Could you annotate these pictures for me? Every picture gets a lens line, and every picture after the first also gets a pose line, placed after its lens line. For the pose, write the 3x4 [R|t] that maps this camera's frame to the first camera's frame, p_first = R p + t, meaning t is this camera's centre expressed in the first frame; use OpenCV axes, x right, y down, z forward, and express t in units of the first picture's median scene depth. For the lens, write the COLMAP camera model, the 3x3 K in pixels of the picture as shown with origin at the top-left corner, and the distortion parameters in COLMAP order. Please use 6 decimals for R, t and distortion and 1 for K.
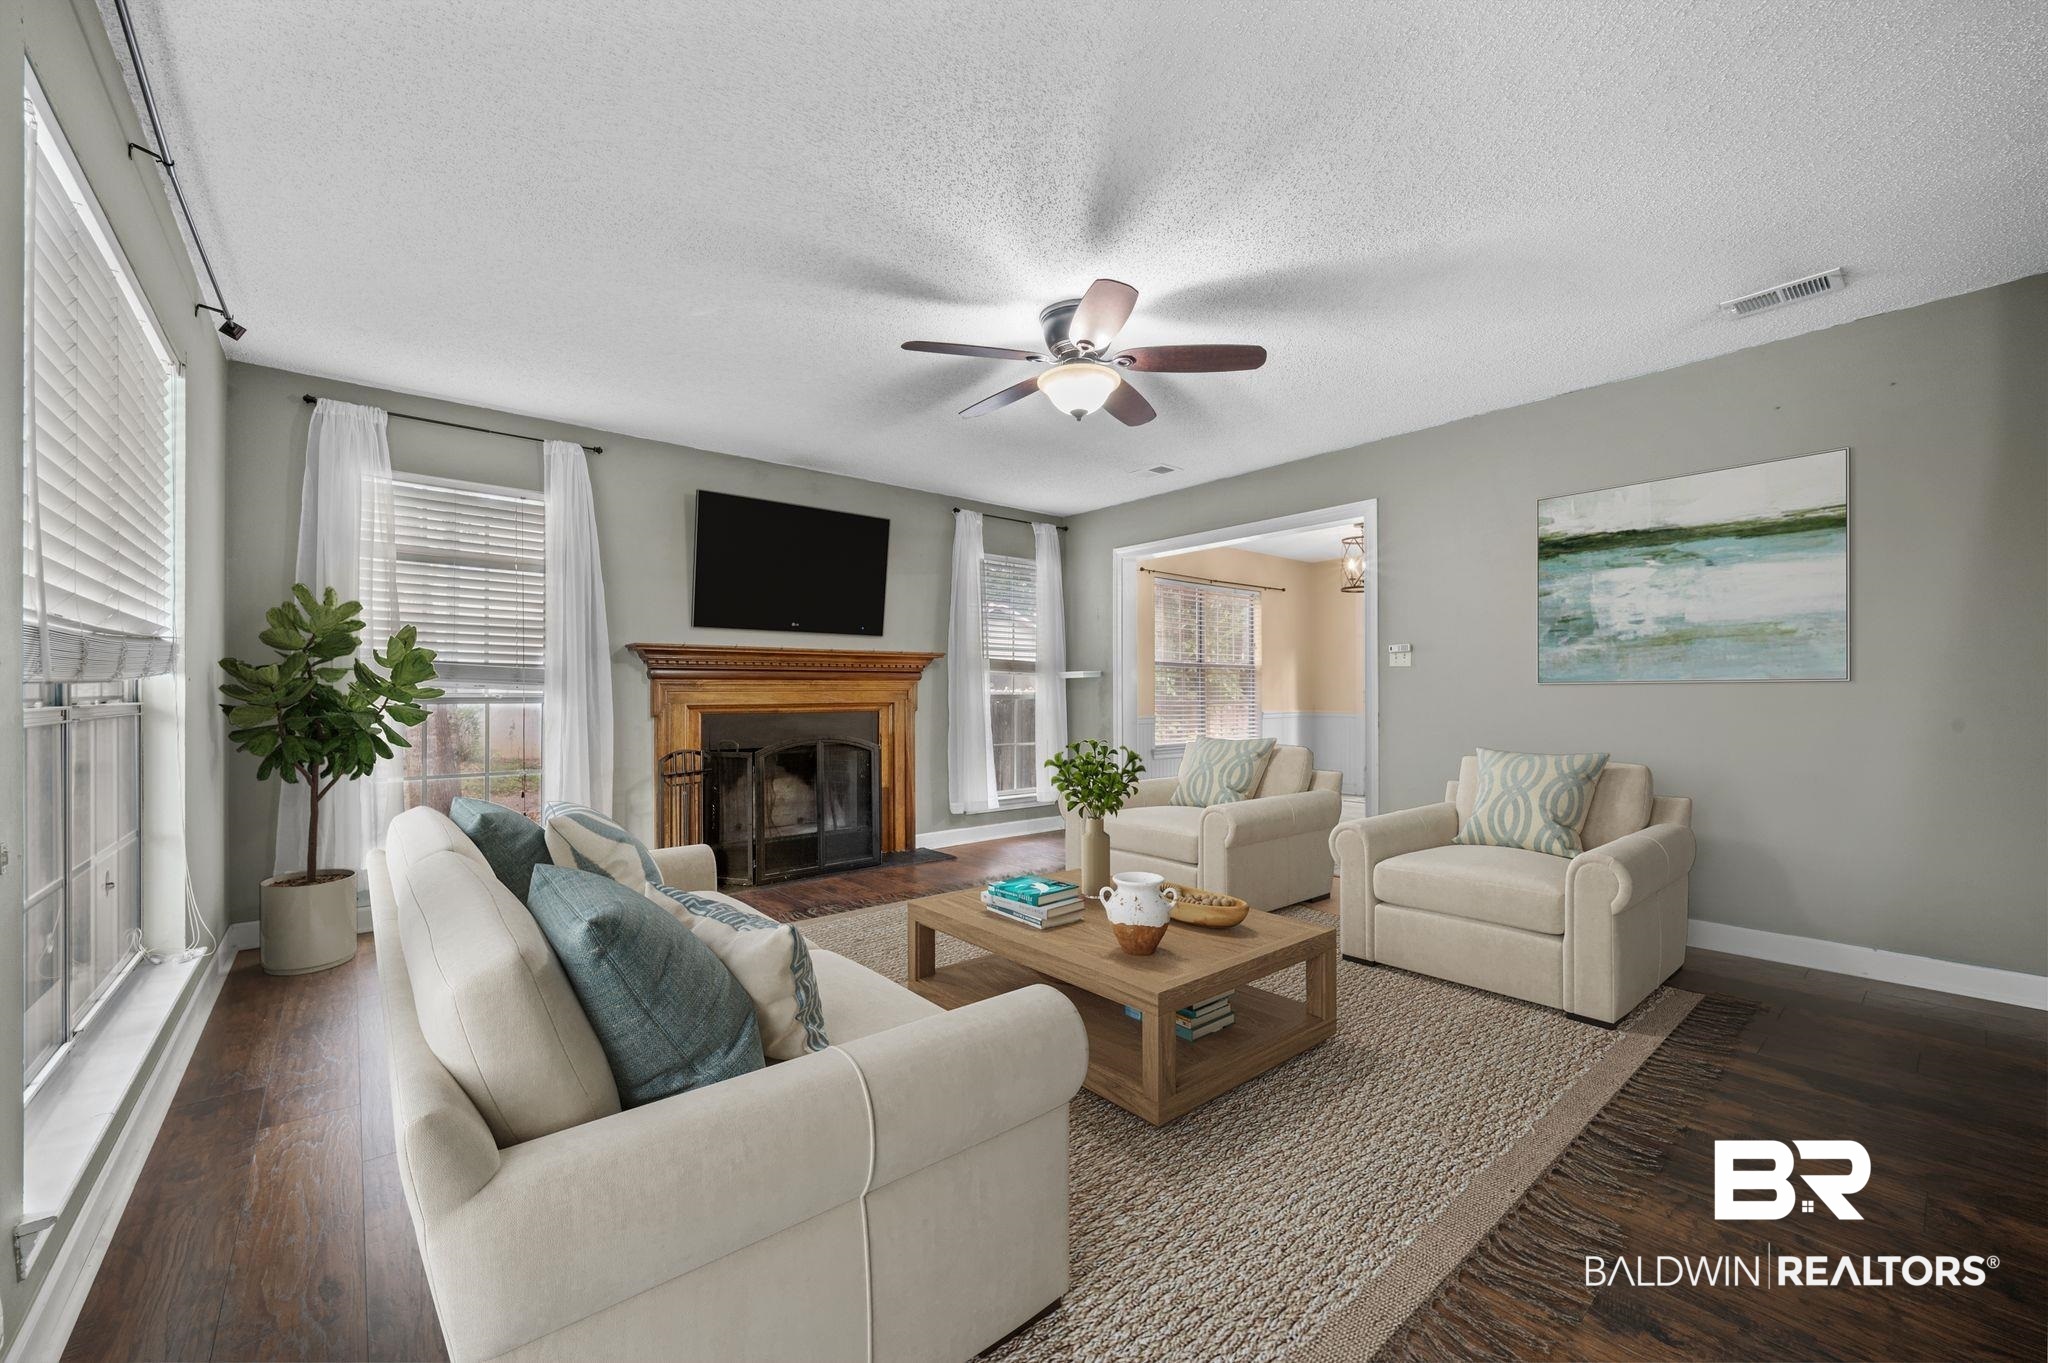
lens RADIAL K [[804.5, 0, 1020.0], [0, 804.5, 690.1], [0, 0, 1]] dist [-0.002899, 0.000036]
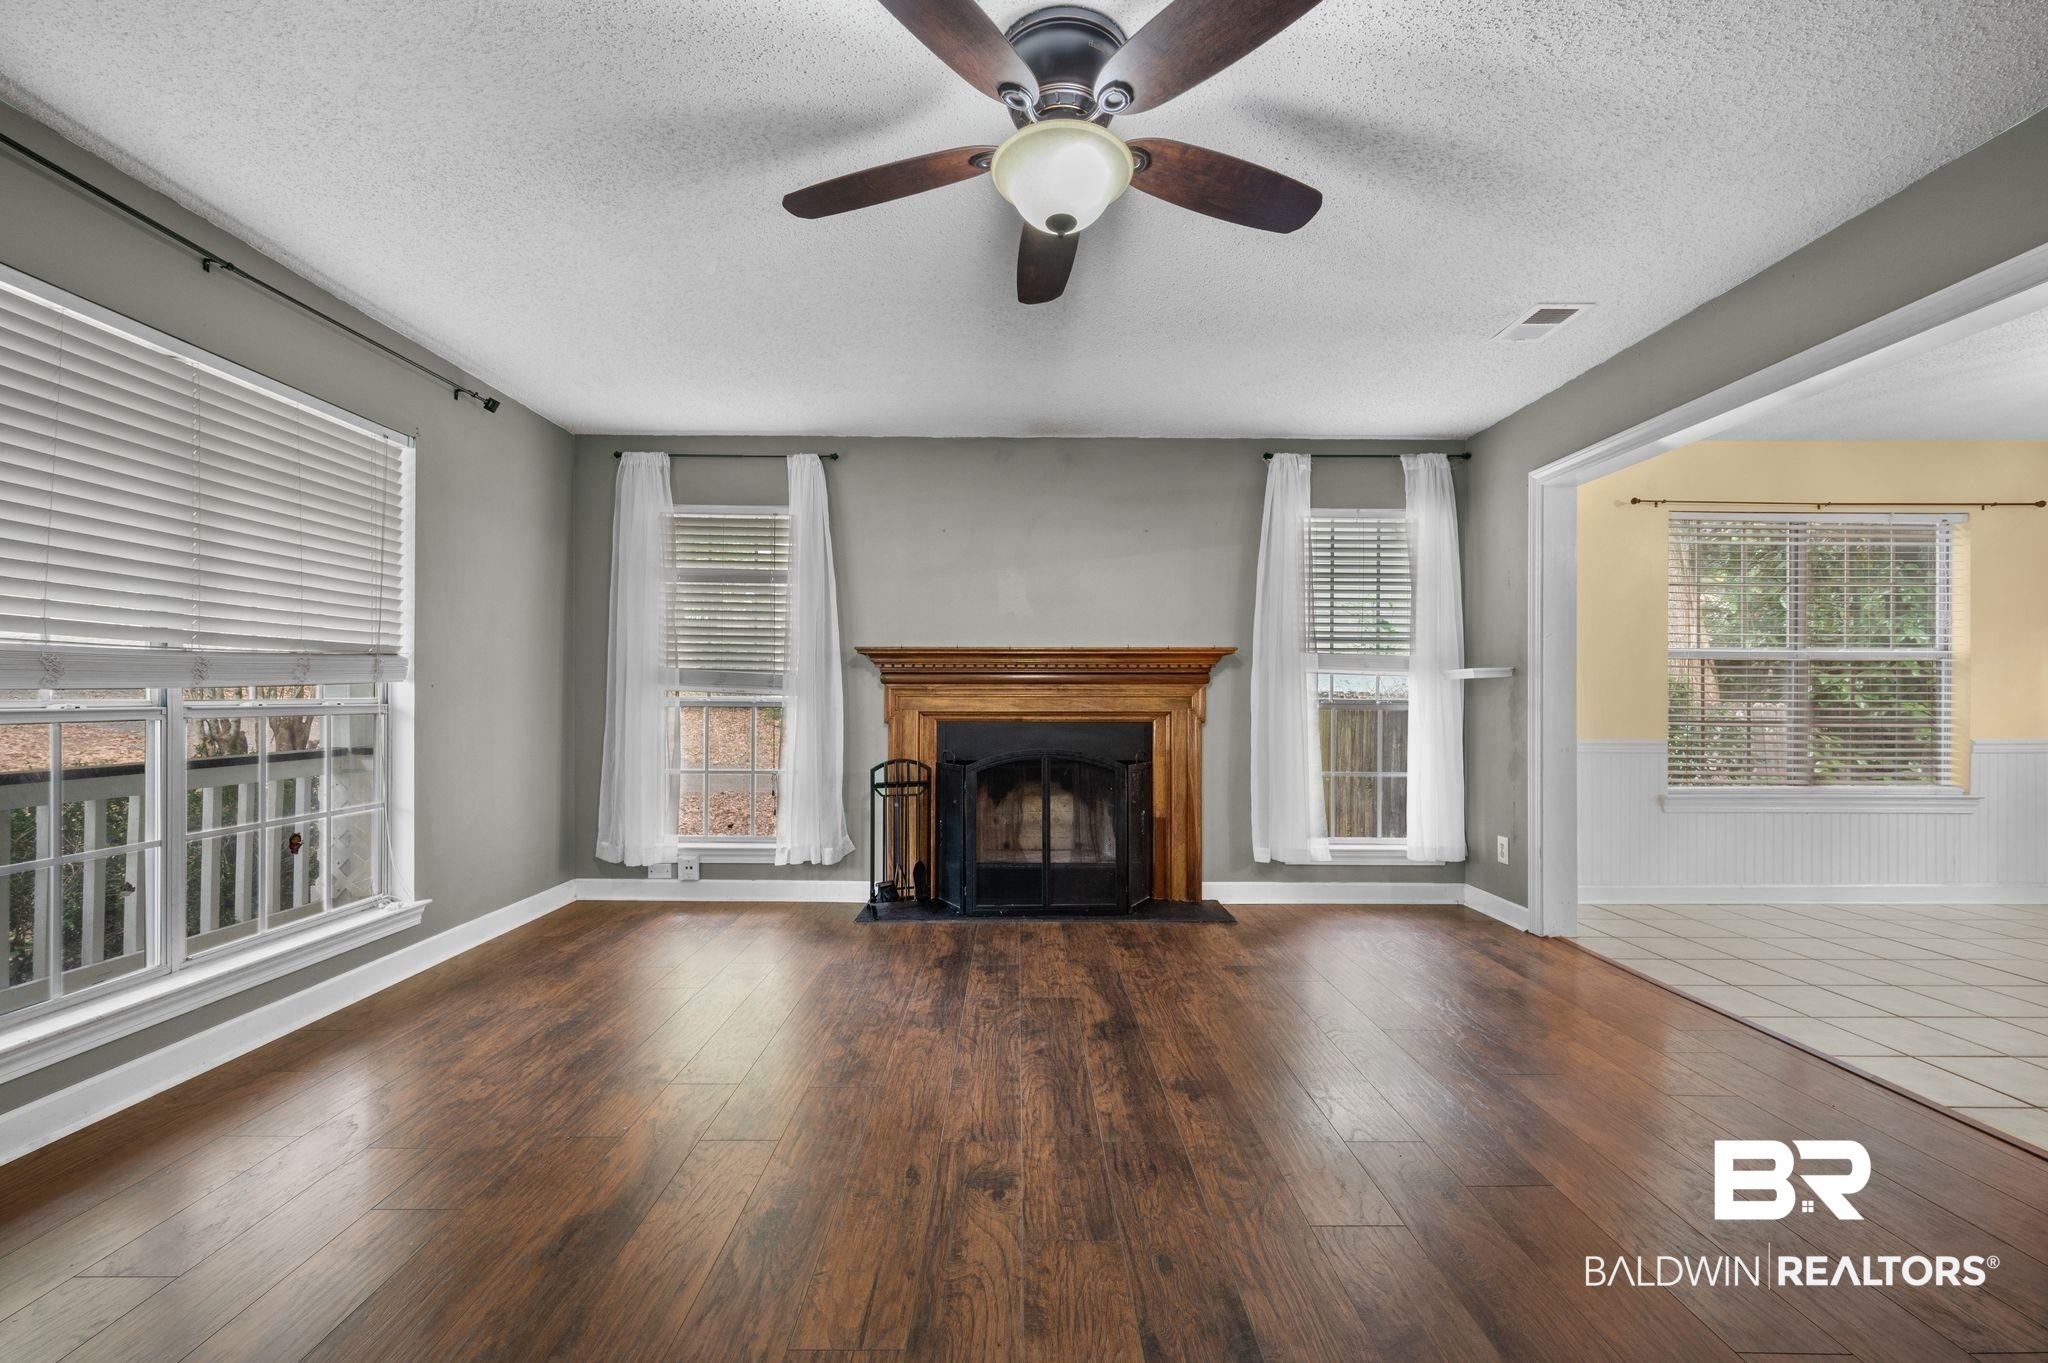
lens RADIAL K [[804.5, 0, 1025.0], [0, 804.5, 697.6], [0, 0, 1]] dist [-0.002899, 0.000036]
pose [[0.772151, 0.006253, -0.635408, 0.236156], [-0.002914, 0.999976, 0.006299, -0.003277], [0.635432, -0.003013, 0.772151, 0.293742]]
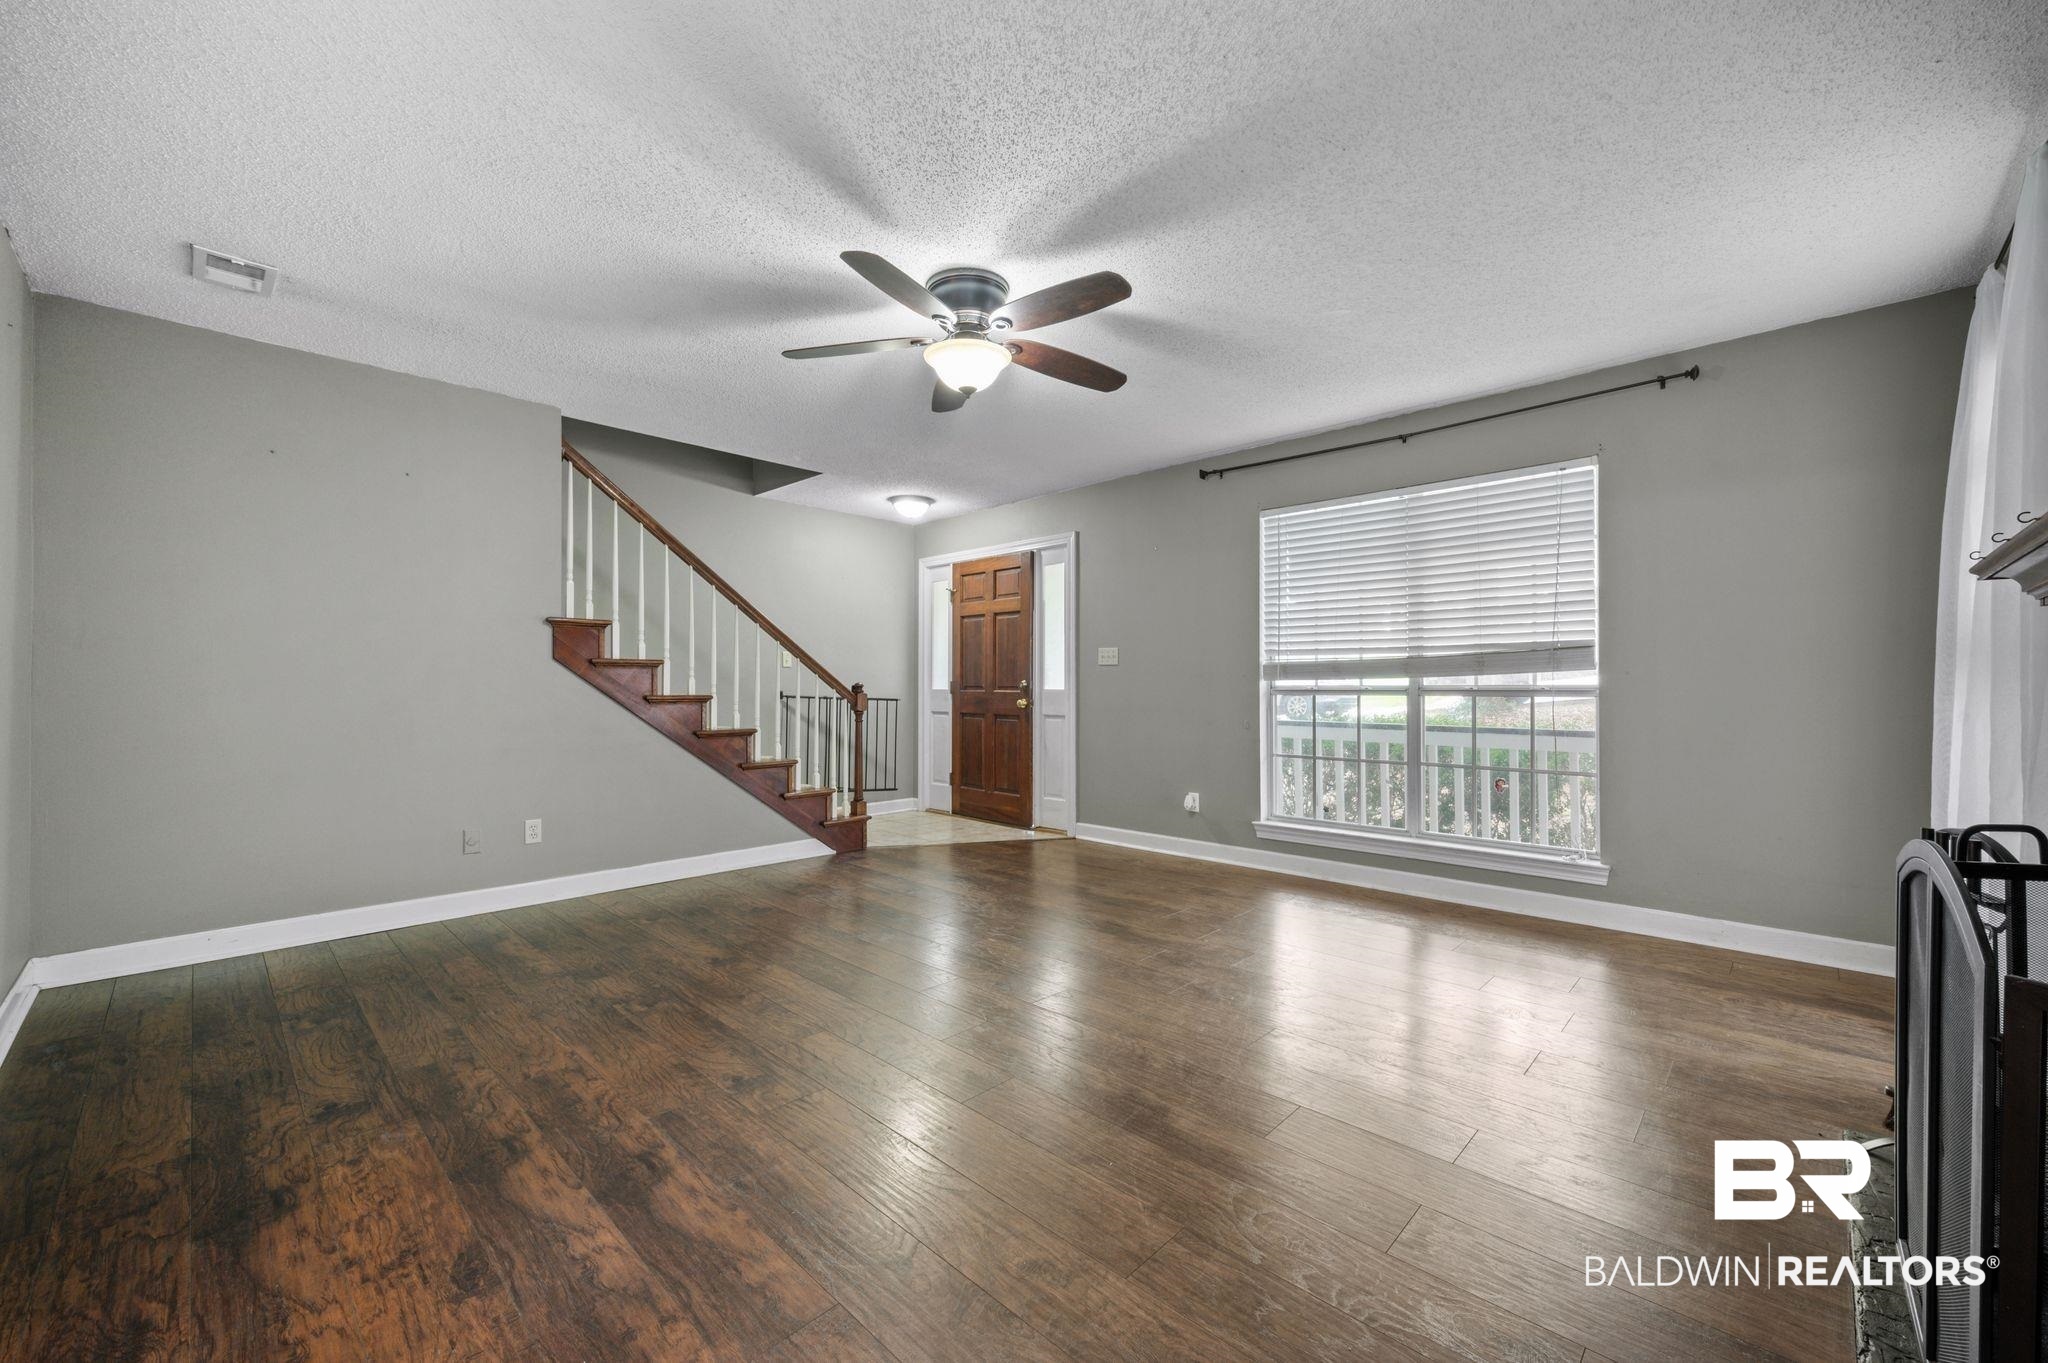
lens RADIAL K [[804.5, 0, 1032.8], [0, 804.5, 682.1], [0, 0, 1]] dist [-0.002899, 0.000036]
pose [[-0.993471, 0.005973, -0.113929, 0.061244], [0.006702, 0.999959, -0.006018, 0.001705], [0.113888, -0.006742, -0.993471, 1.069528]]
